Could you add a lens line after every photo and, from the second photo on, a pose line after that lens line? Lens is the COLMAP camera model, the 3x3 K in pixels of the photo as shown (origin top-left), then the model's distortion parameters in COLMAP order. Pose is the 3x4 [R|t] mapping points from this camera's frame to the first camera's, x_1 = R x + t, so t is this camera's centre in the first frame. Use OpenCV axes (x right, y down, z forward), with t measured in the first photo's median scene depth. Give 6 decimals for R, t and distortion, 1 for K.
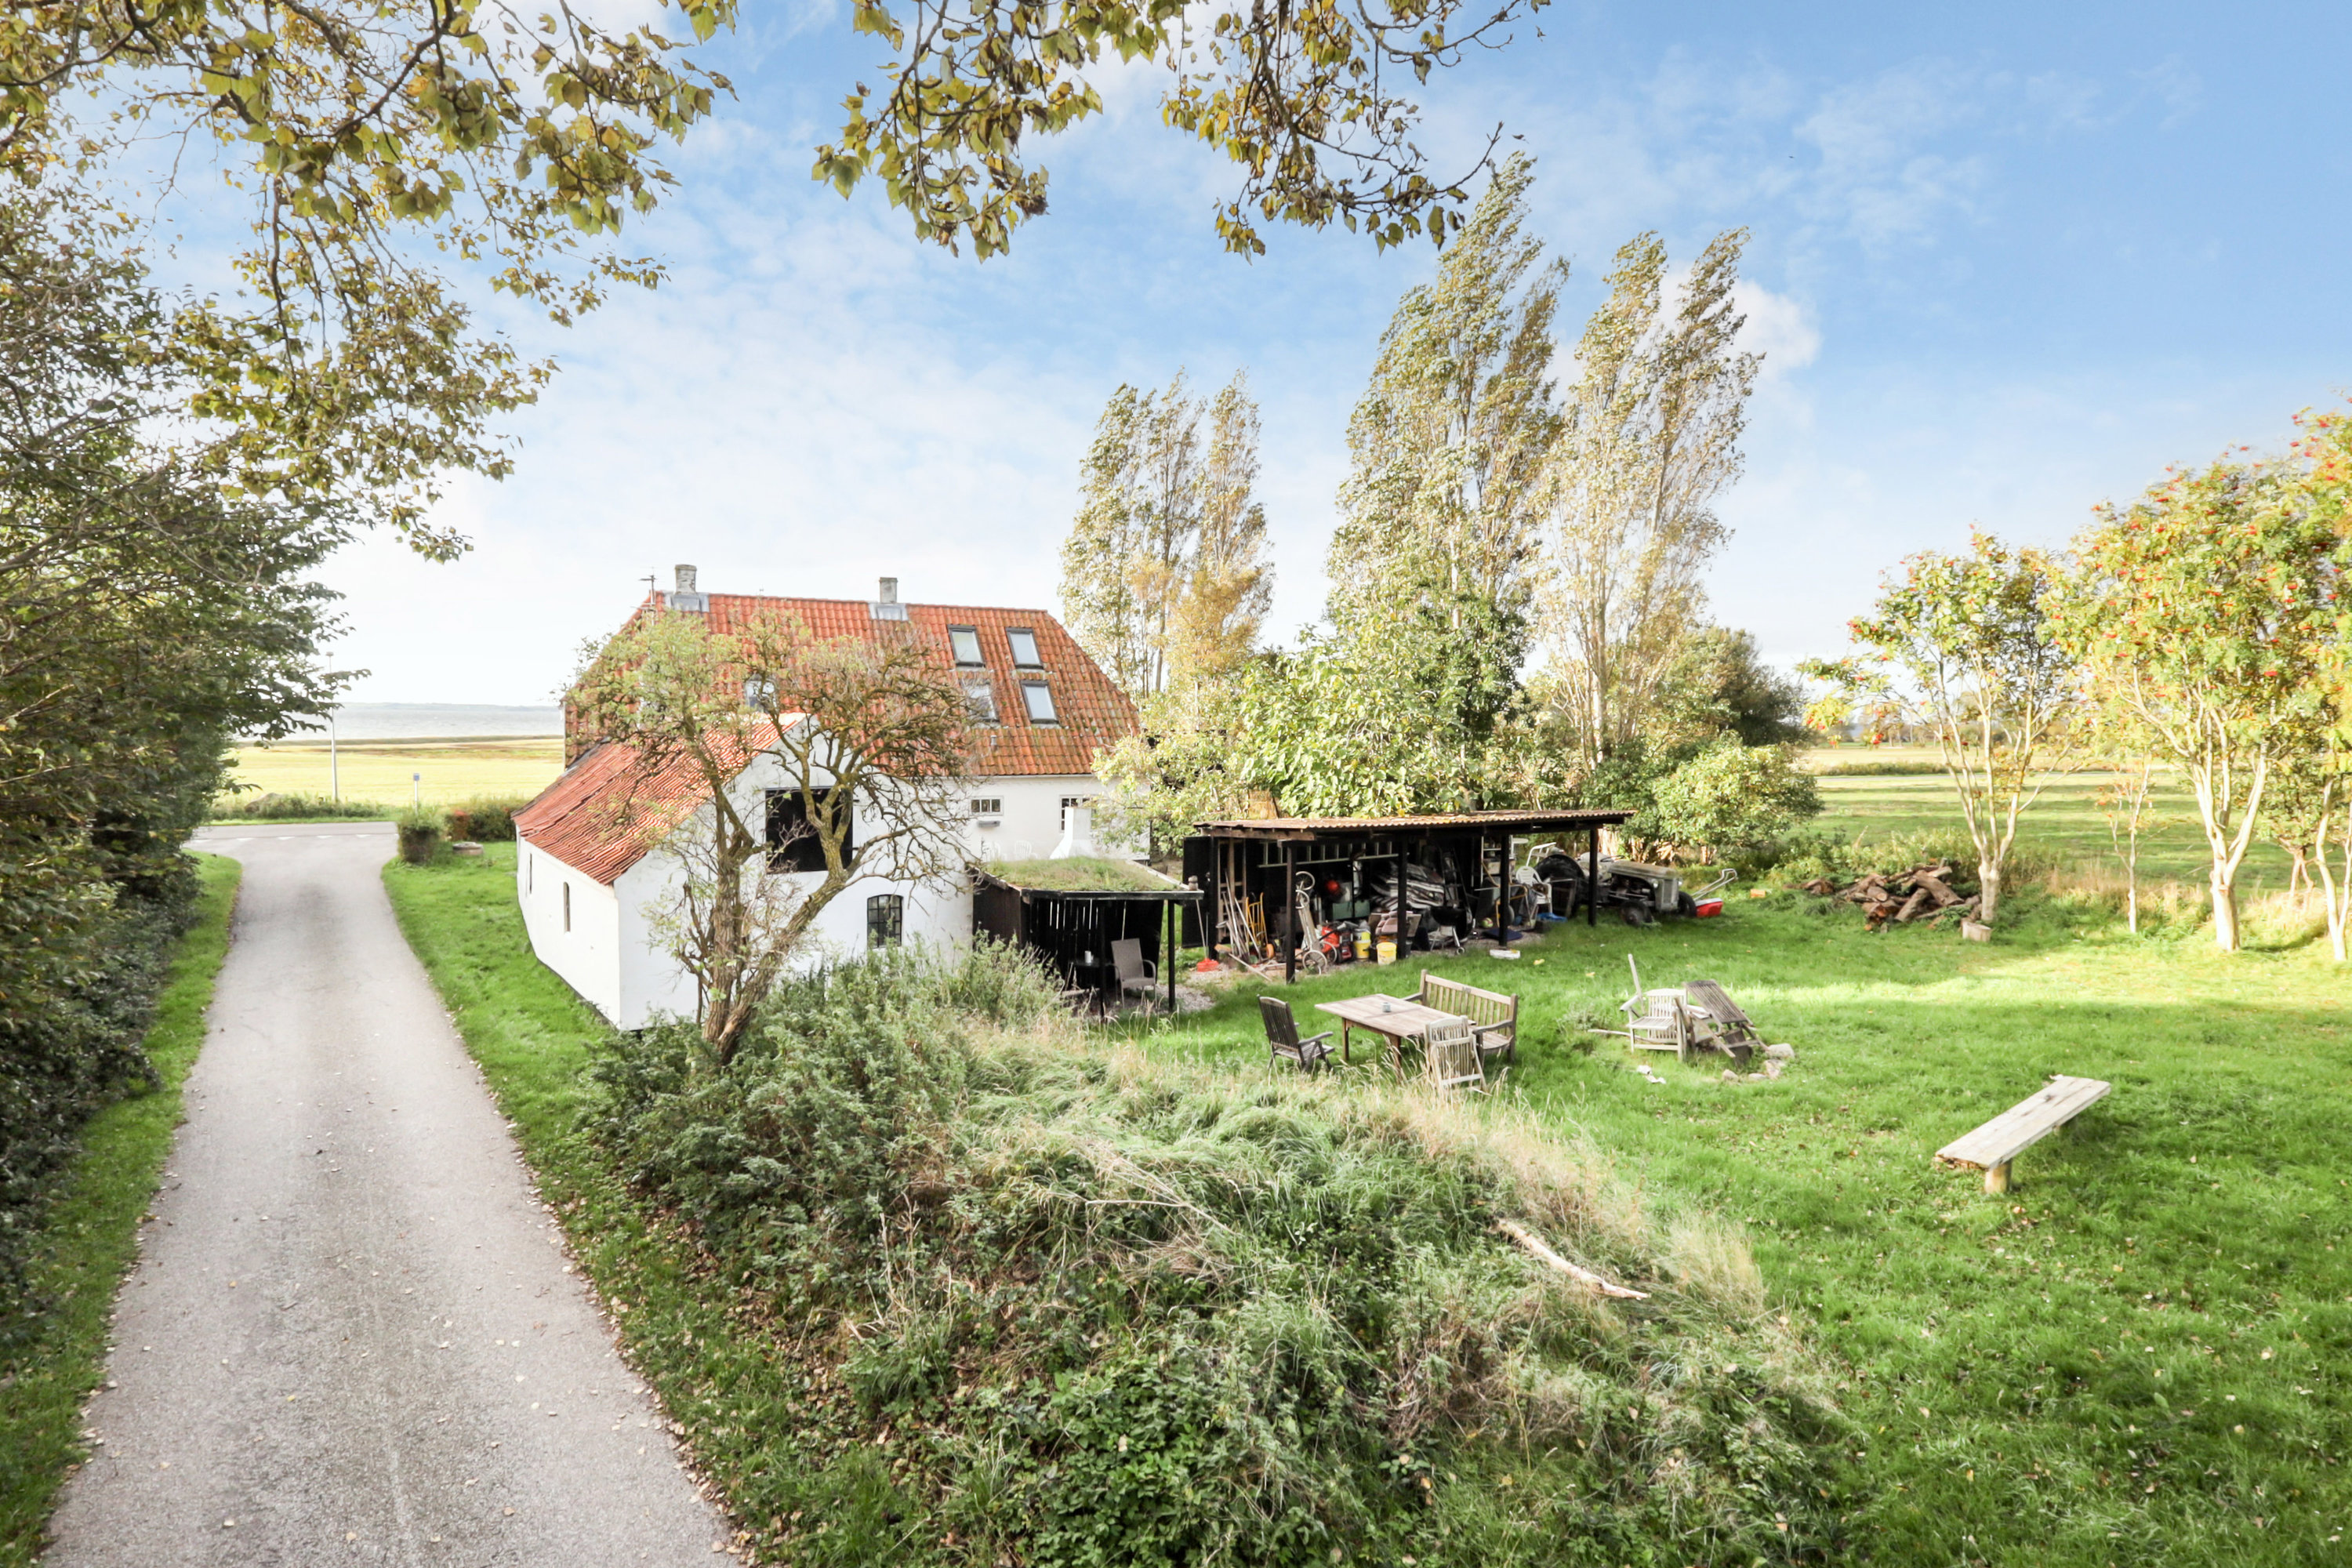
lens RADIAL K [[1210.3, 0, 1176.0], [0, 1210.3, 784.0], [0, 0, 1]] dist [-0.002920, -0.000414]
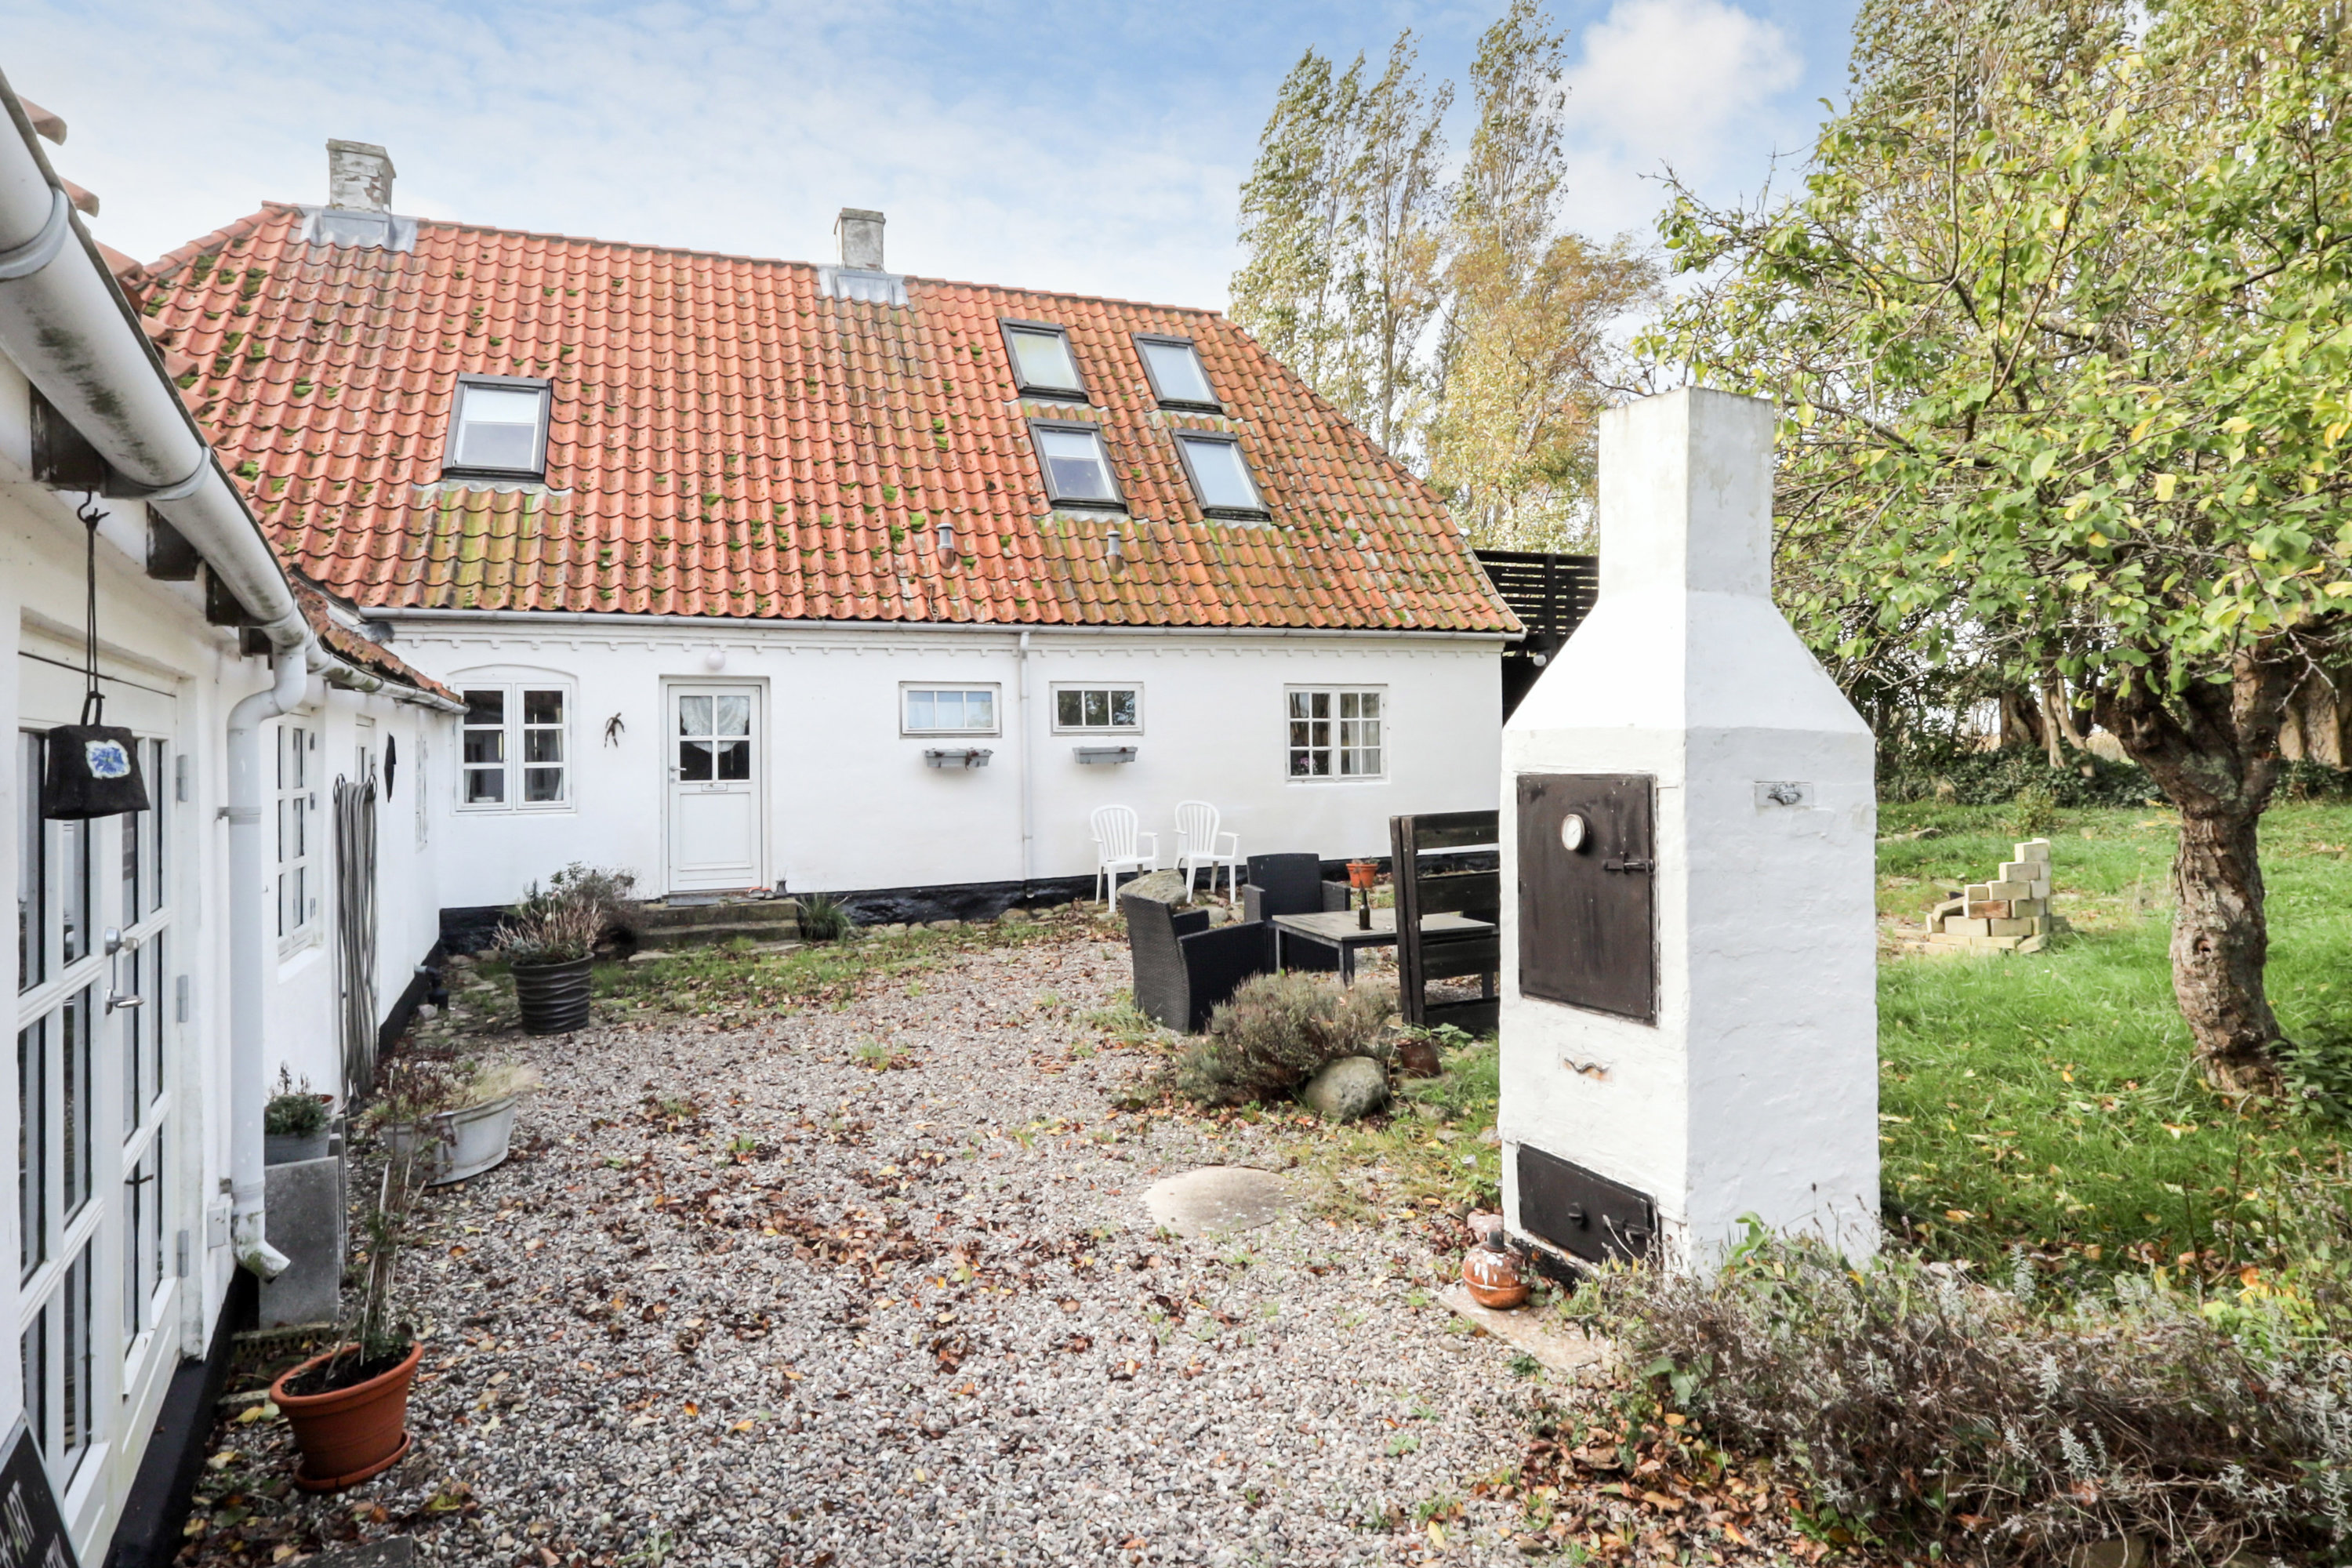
lens RADIAL K [[1291.1, 0, 1180.9], [0, 1291.1, 703.2], [0, 0, 1]] dist [0.002794, 0.000462]
pose [[0.996291, -0.029840, -0.080707, -0.092593], [0.022160, 0.995285, -0.094433, 0.050688], [0.083144, 0.092294, 0.992254, 0.568298]]
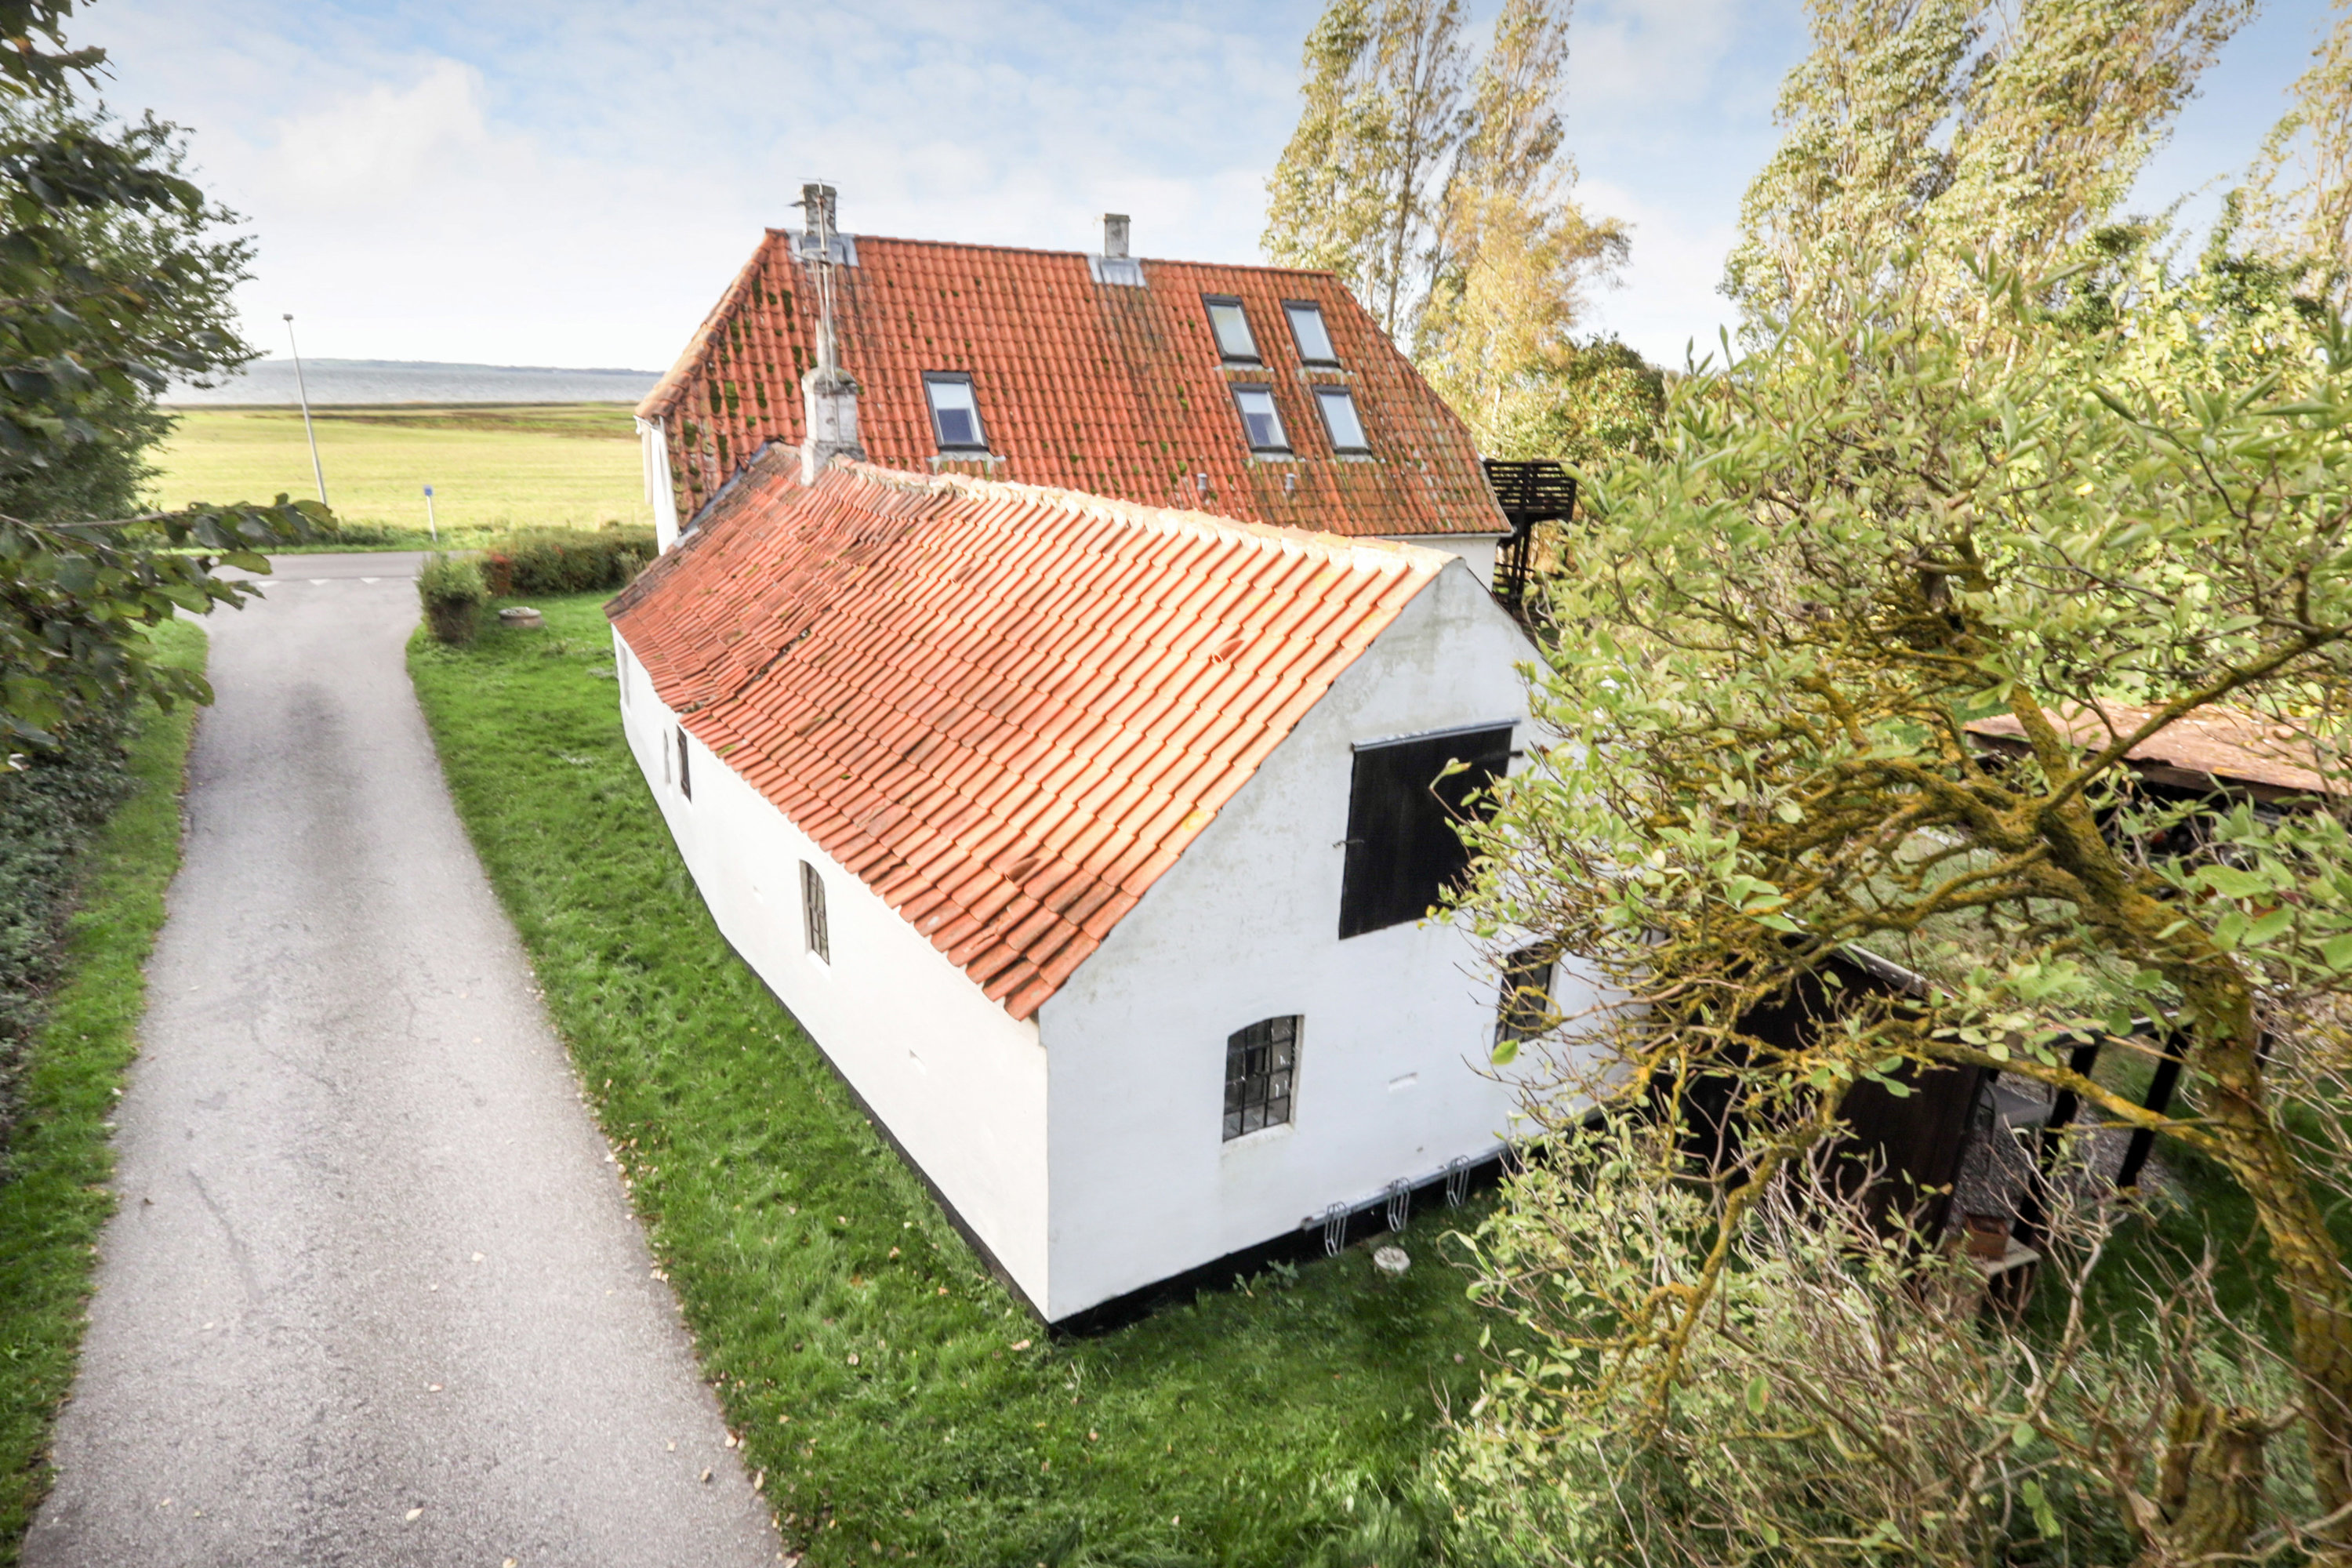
lens RADIAL K [[1210.3, 0, 1176.0], [0, 1210.3, 784.0], [0, 0, 1]] dist [-0.002920, -0.000414]
pose [[0.999698, 0.023027, -0.008550, -0.193852], [-0.020067, 0.966368, 0.256377, -0.042705], [0.014166, -0.256128, 0.966539, 0.296004]]
